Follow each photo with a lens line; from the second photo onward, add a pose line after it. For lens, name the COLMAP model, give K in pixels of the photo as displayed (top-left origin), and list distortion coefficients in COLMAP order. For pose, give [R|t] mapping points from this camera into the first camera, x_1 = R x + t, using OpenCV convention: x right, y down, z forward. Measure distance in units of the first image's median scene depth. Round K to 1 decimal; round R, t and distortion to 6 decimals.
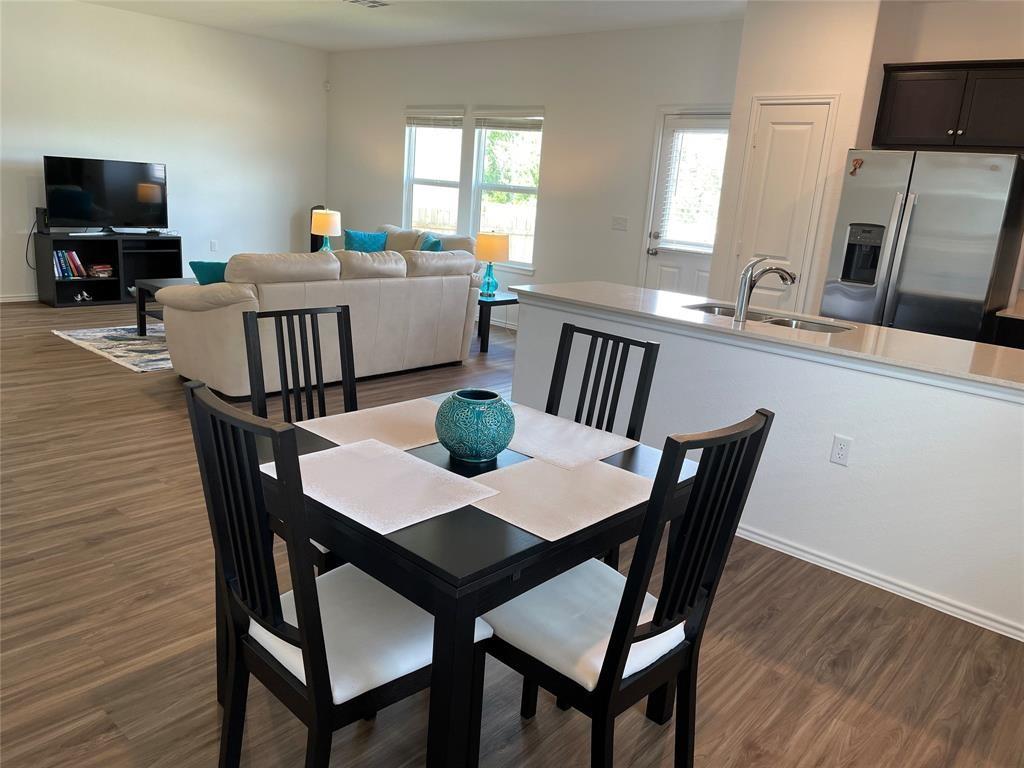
lens RADIAL K [[764.5, 0, 512.0], [0, 764.5, 384.0], [0, 0, 1]] dist [-0.003810, -0.000859]
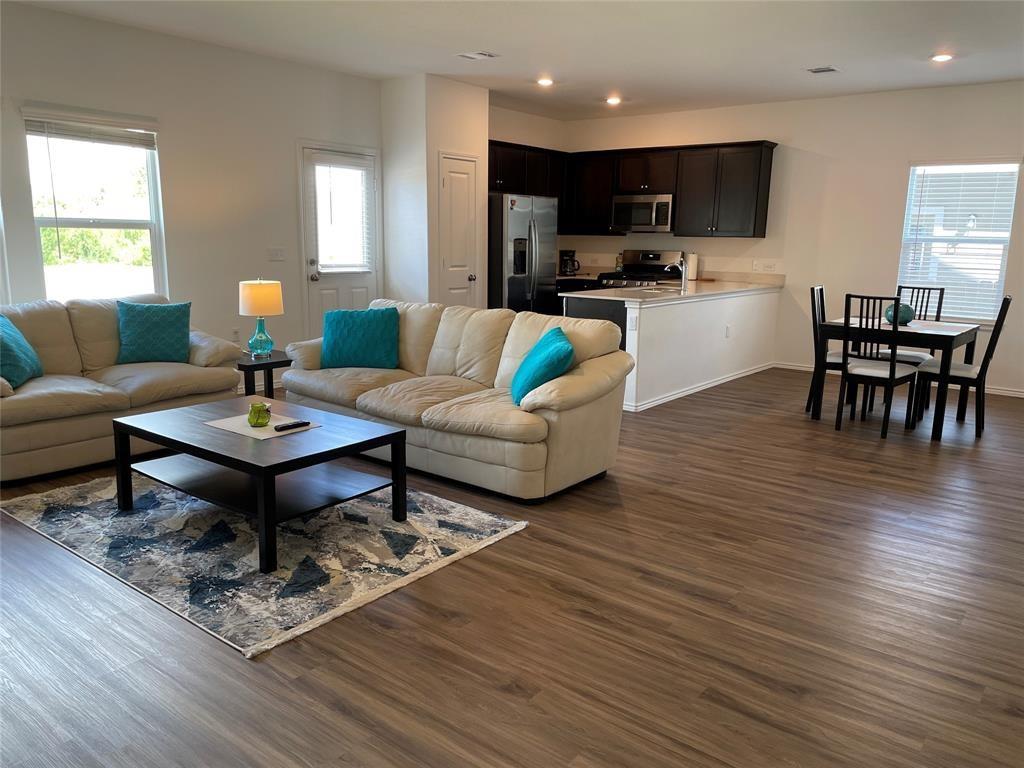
lens RADIAL K [[771.8, 0, 512.0], [0, 771.8, 384.0], [0, 0, 1]] dist [-0.036677, -0.000682]
pose [[-0.042623, -0.258475, 0.965077, -0.877193], [0.221883, 0.939383, 0.261393, -0.250962], [-0.974141, 0.225276, 0.017312, 0.750525]]
